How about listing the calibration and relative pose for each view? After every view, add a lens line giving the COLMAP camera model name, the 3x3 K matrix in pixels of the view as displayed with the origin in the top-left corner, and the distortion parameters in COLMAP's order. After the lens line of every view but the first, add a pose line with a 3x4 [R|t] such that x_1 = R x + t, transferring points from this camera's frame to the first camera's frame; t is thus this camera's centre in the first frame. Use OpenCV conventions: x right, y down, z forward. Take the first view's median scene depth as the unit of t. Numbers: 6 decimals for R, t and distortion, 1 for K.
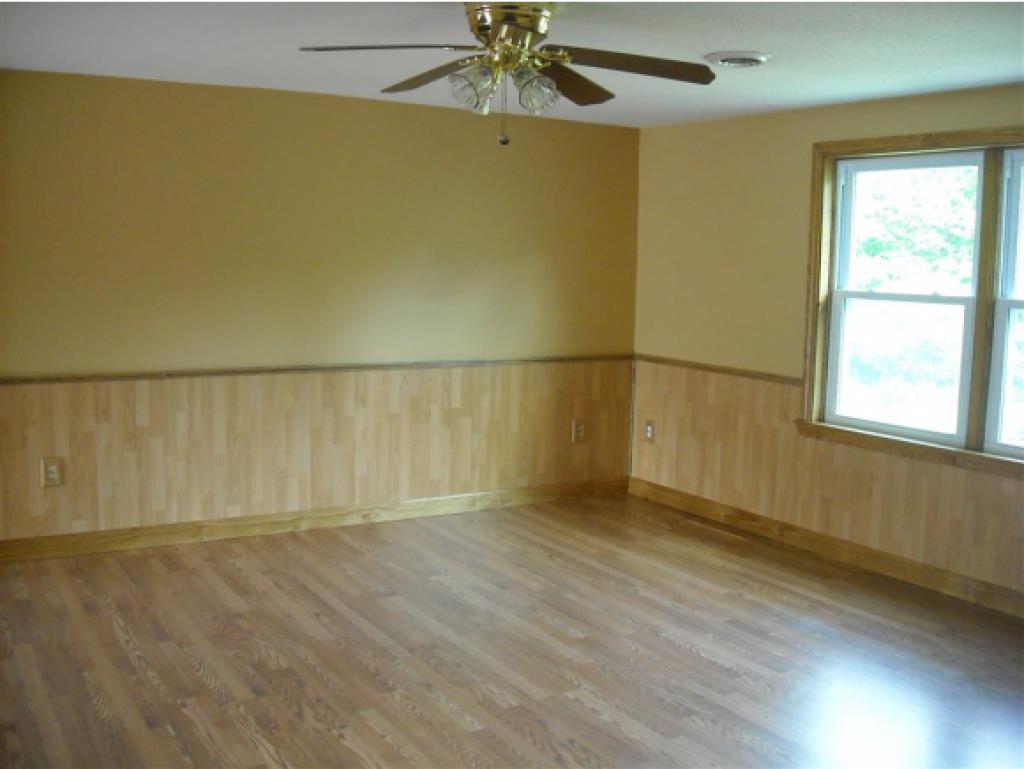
lens RADIAL K [[1049.5, 0, 513.3], [0, 1049.5, 386.6], [0, 0, 1]] dist [-0.135211, 0.000000]
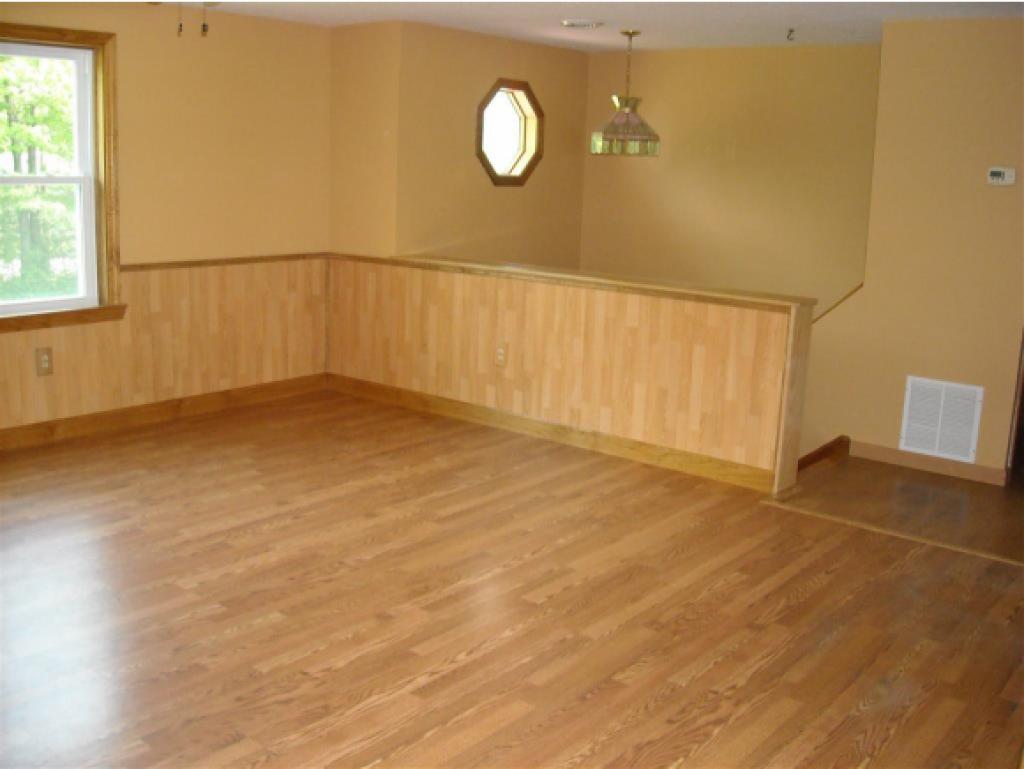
lens RADIAL K [[1049.5, 0, 514.5], [0, 1049.5, 385.0], [0, 0, 1]] dist [-0.135211, 0.000000]
pose [[-0.345933, -0.211887, 0.914021, -0.946796], [0.076727, 0.964516, 0.252631, -0.121126], [-0.935117, 0.157523, -0.317400, 1.014773]]
